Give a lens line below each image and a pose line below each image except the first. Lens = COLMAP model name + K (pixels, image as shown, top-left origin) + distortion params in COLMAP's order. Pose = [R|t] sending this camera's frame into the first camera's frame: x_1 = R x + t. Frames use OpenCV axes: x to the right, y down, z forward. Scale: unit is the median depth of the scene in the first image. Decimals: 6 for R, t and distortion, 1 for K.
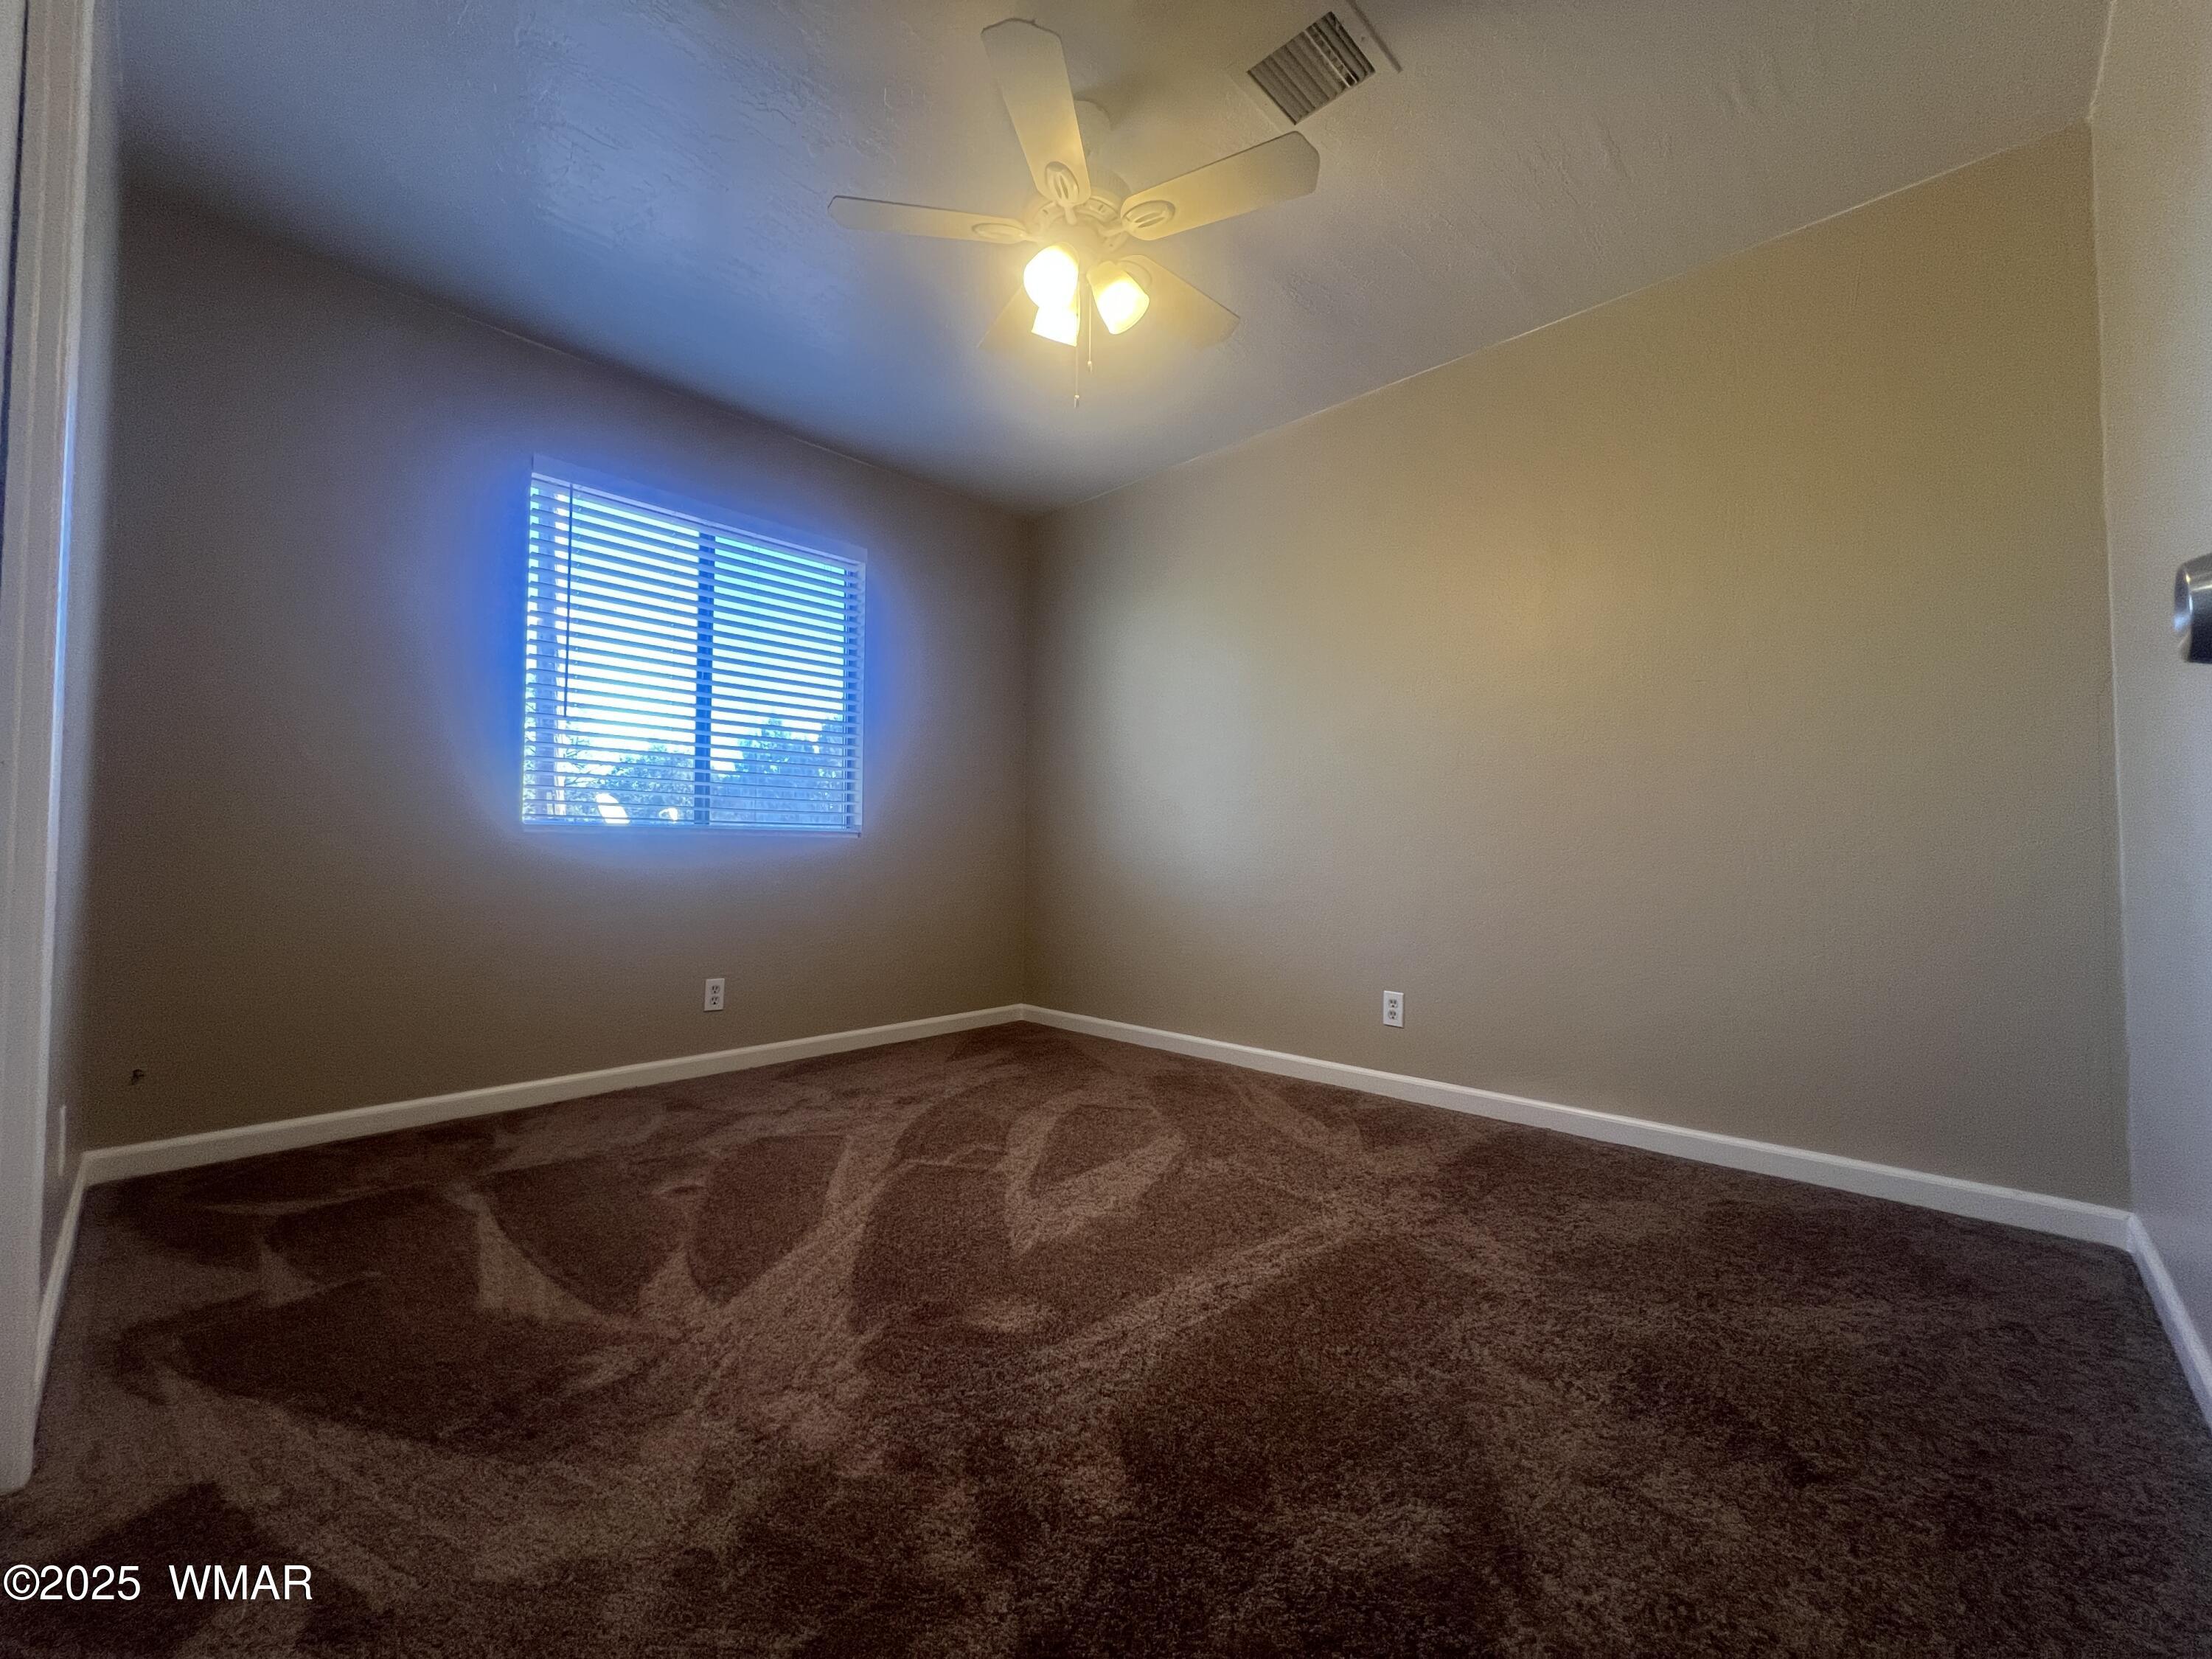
lens RADIAL K [[888.4, 0, 1106.0], [0, 888.4, 829.5], [0, 0, 1]] dist [0.000852, 0.000049]
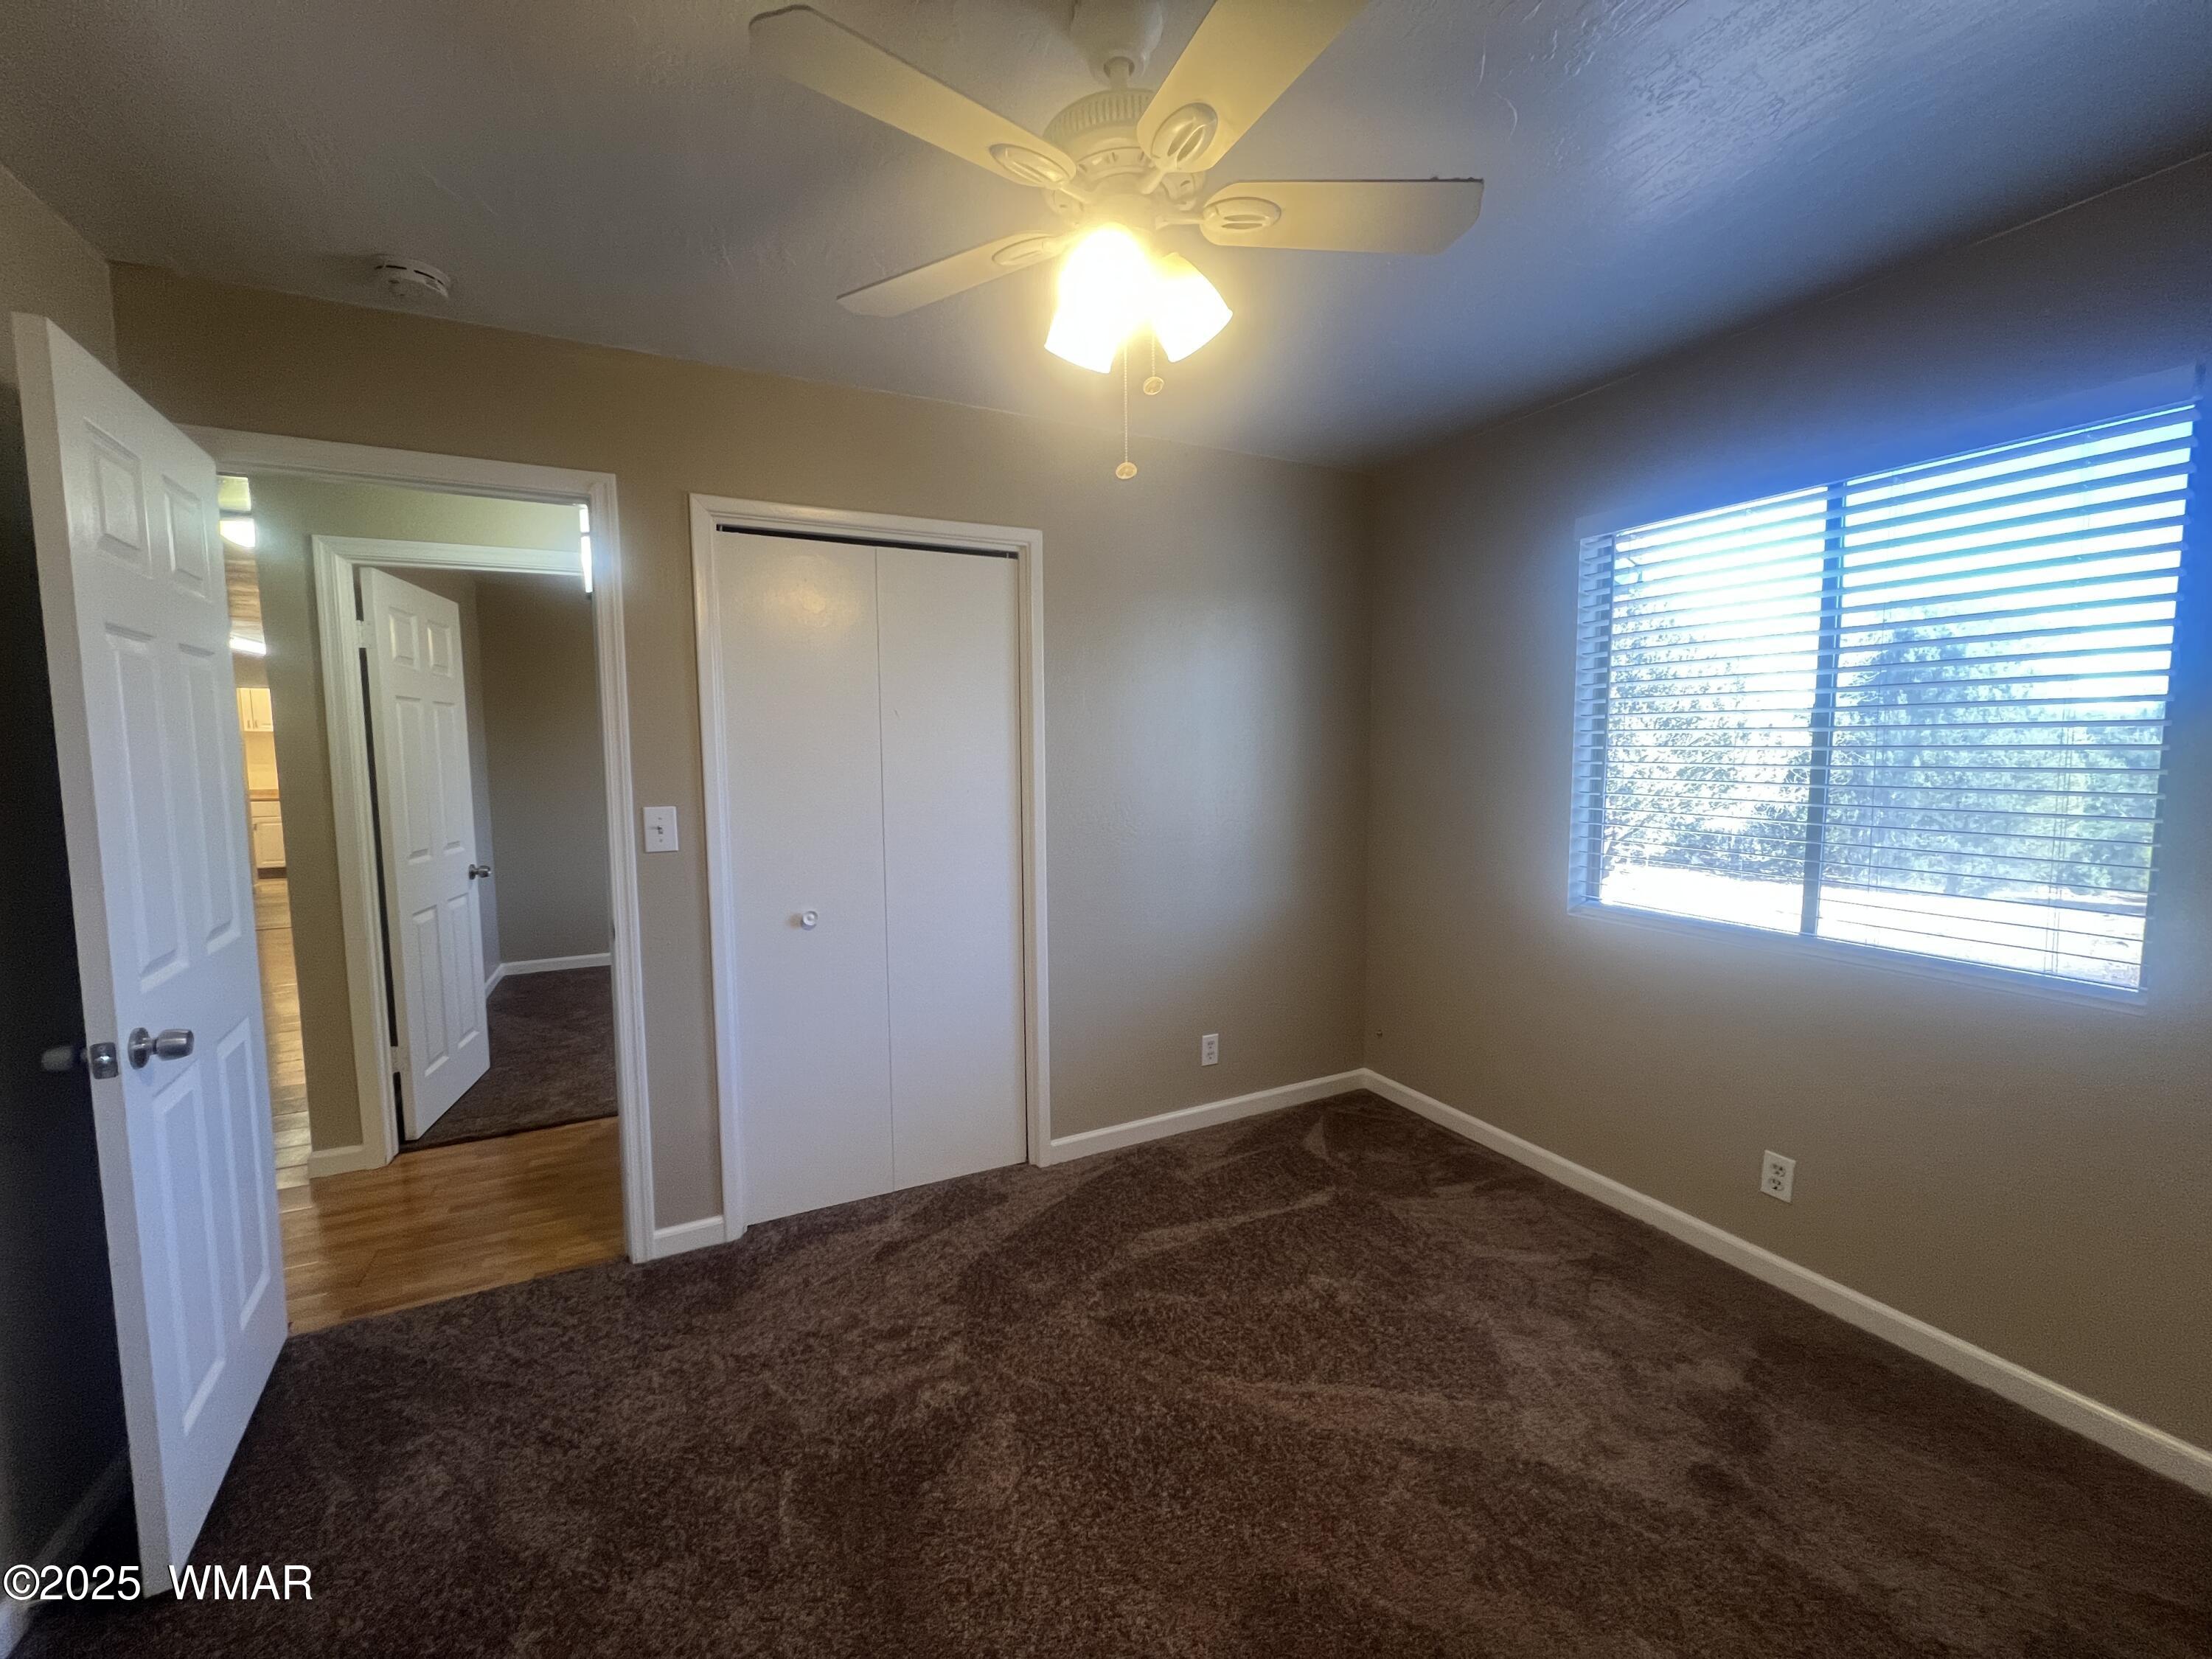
lens RADIAL K [[888.4, 0, 1106.0], [0, 888.4, 829.5], [0, 0, 1]] dist [0.000852, 0.000049]
pose [[-0.348296, 0.082363, -0.933759, 0.560883], [0.029344, 0.996602, 0.076961, -0.234080], [0.936925, -0.000595, -0.349530, 1.095955]]
